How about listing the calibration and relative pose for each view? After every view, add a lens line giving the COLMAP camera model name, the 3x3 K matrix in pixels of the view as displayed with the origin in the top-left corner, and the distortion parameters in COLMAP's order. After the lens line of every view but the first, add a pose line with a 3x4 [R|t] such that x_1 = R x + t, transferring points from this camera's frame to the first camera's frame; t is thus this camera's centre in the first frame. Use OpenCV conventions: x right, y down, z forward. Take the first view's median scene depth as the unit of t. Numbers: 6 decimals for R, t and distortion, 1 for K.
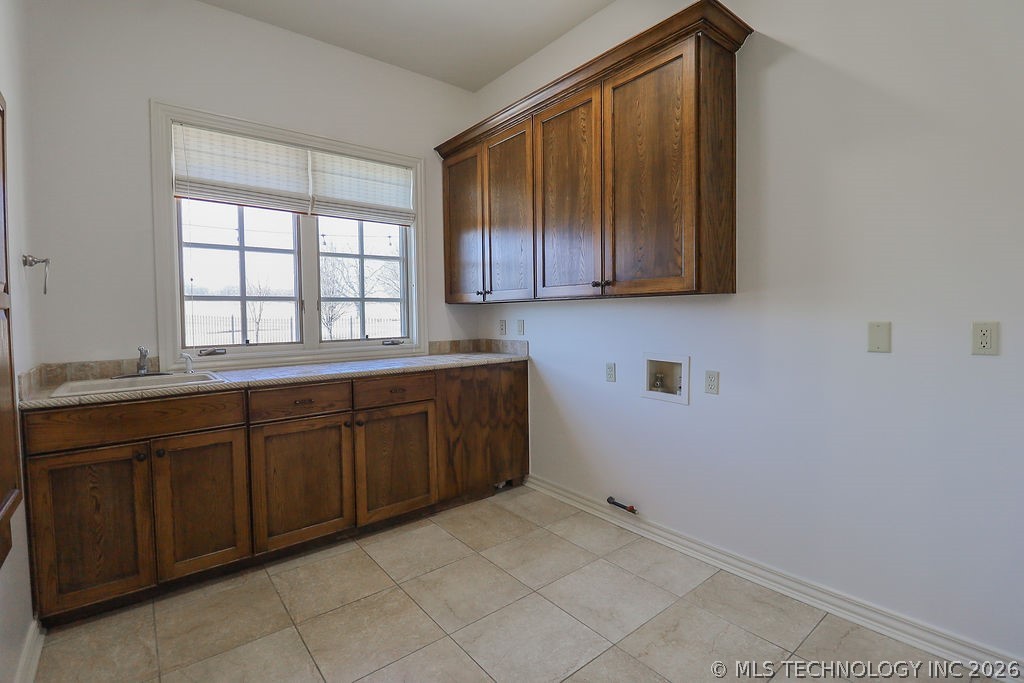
lens RADIAL K [[470.4, 0, 507.0], [0, 470.4, 327.3], [0, 0, 1]] dist [0.010595, -0.016424]
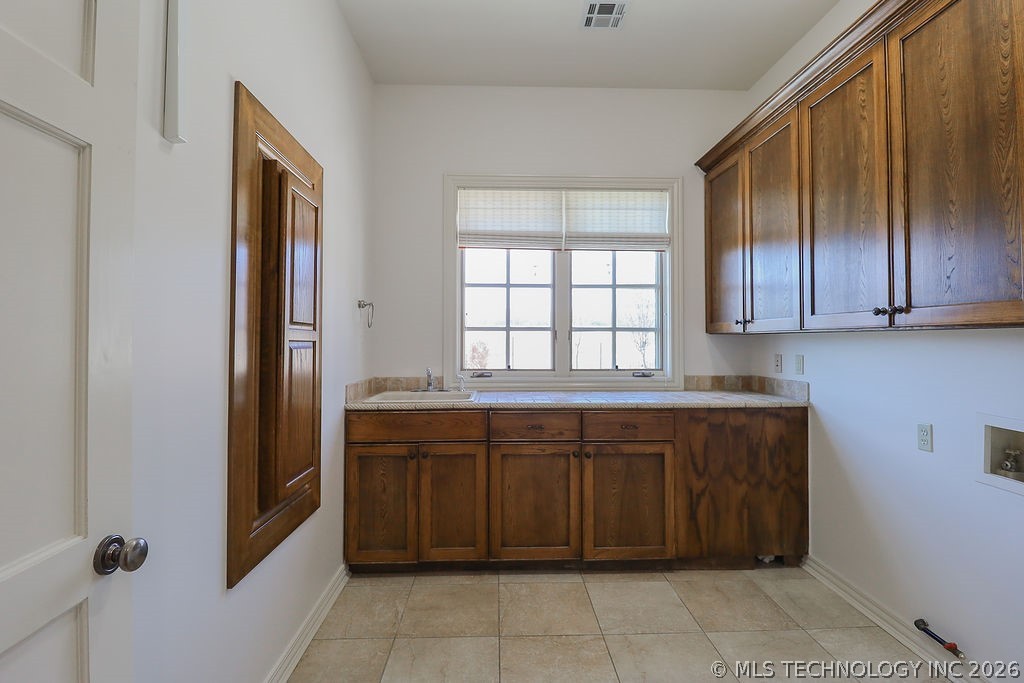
lens RADIAL K [[481.6, 0, 512.1], [0, 481.6, 330.9], [0, 0, 1]] dist [0.012996, -0.015878]
pose [[0.805887, 0.003399, -0.592059, 0.152452], [-0.029765, 0.998952, -0.034781, -0.017567], [0.591320, 0.045652, 0.805144, 0.068964]]
